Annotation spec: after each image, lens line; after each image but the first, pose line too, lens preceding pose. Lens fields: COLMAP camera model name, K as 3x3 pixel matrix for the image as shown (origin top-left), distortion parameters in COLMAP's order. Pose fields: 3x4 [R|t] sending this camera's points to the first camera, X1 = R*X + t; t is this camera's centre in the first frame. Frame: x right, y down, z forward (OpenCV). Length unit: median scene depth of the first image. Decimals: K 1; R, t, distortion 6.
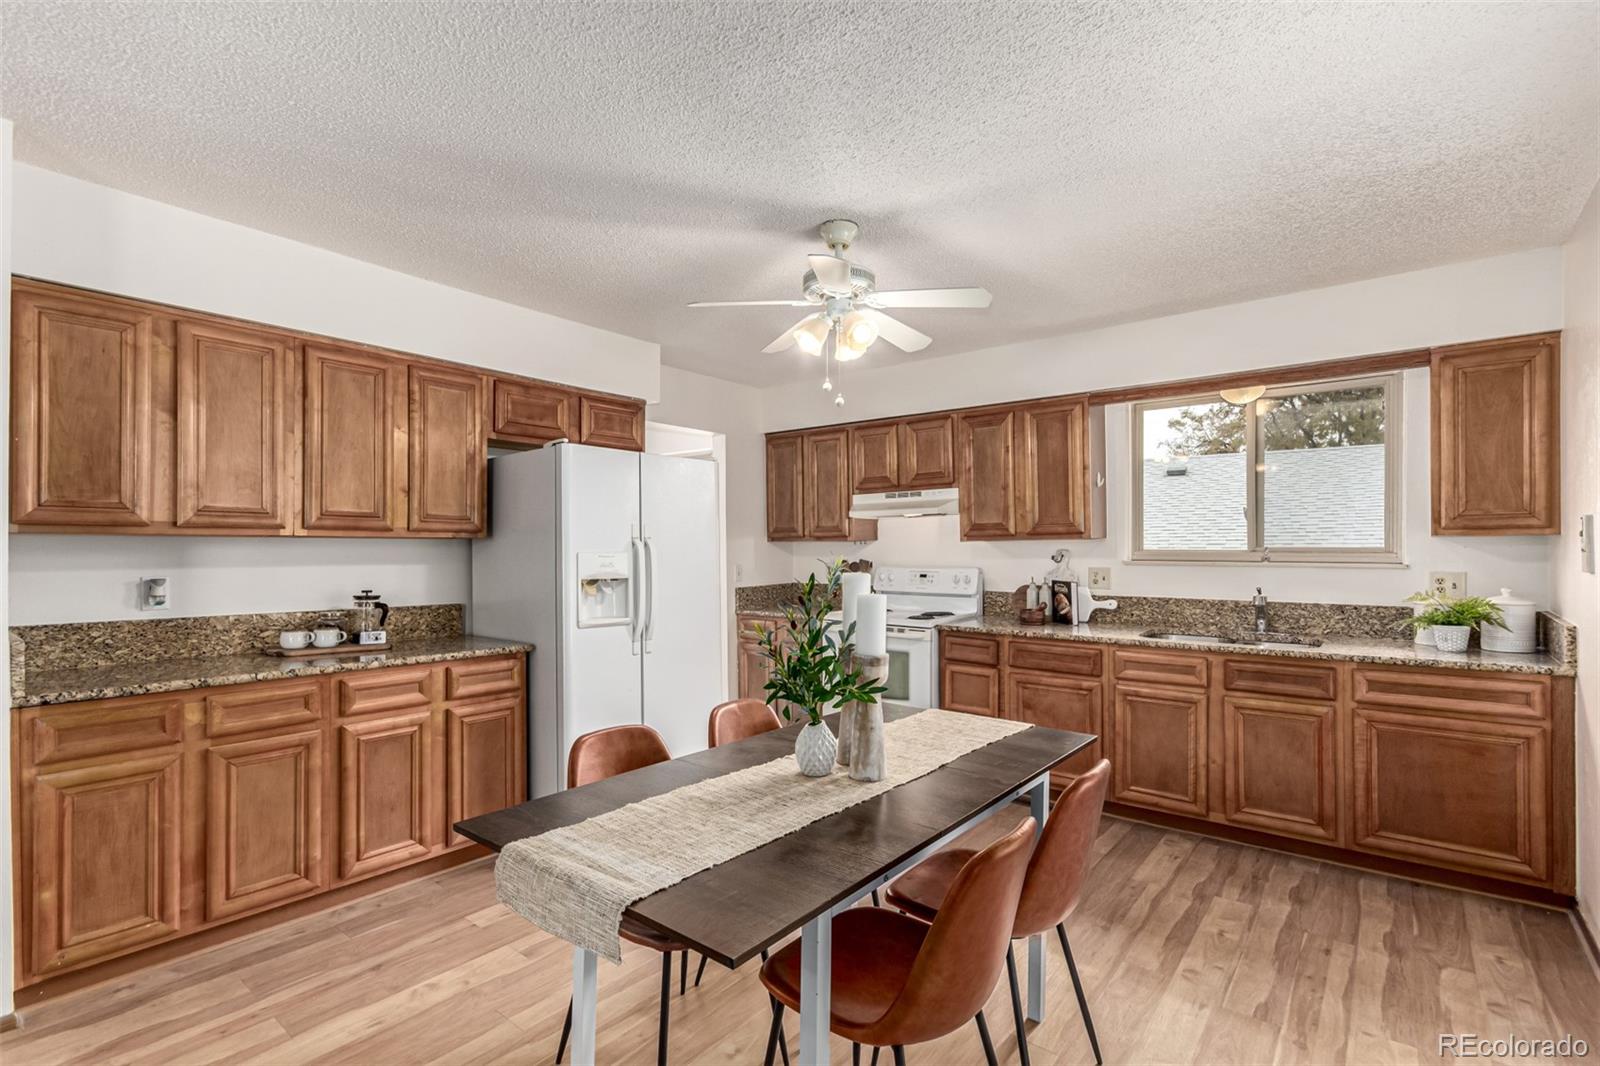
lens RADIAL K [[755.6, 0, 789.8], [0, 755.6, 545.8], [0, 0, 1]] dist [0.010094, 0.000318]
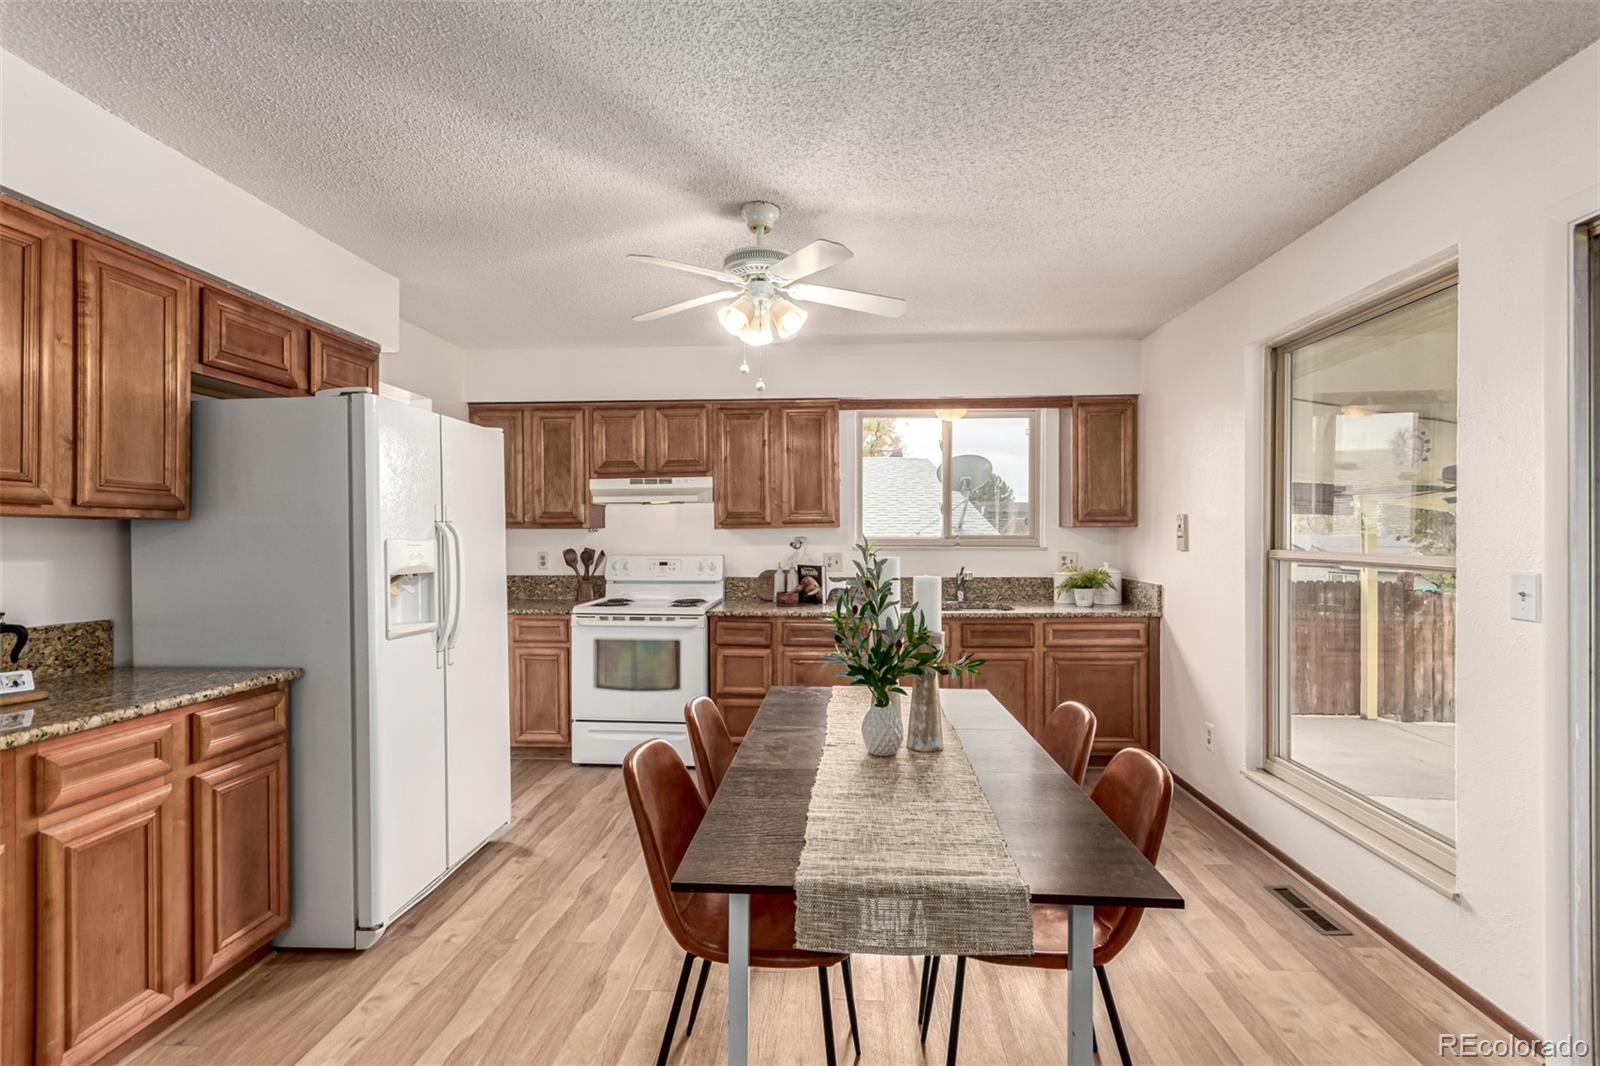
lens RADIAL K [[755.6, 0, 795.6], [0, 755.6, 533.4], [0, 0, 1]] dist [0.010094, 0.000318]
pose [[0.809042, 0.003032, 0.587743, -0.391123], [-0.001455, 0.999994, -0.003156, 0.004259], [-0.587749, 0.001698, 0.809041, 0.142682]]
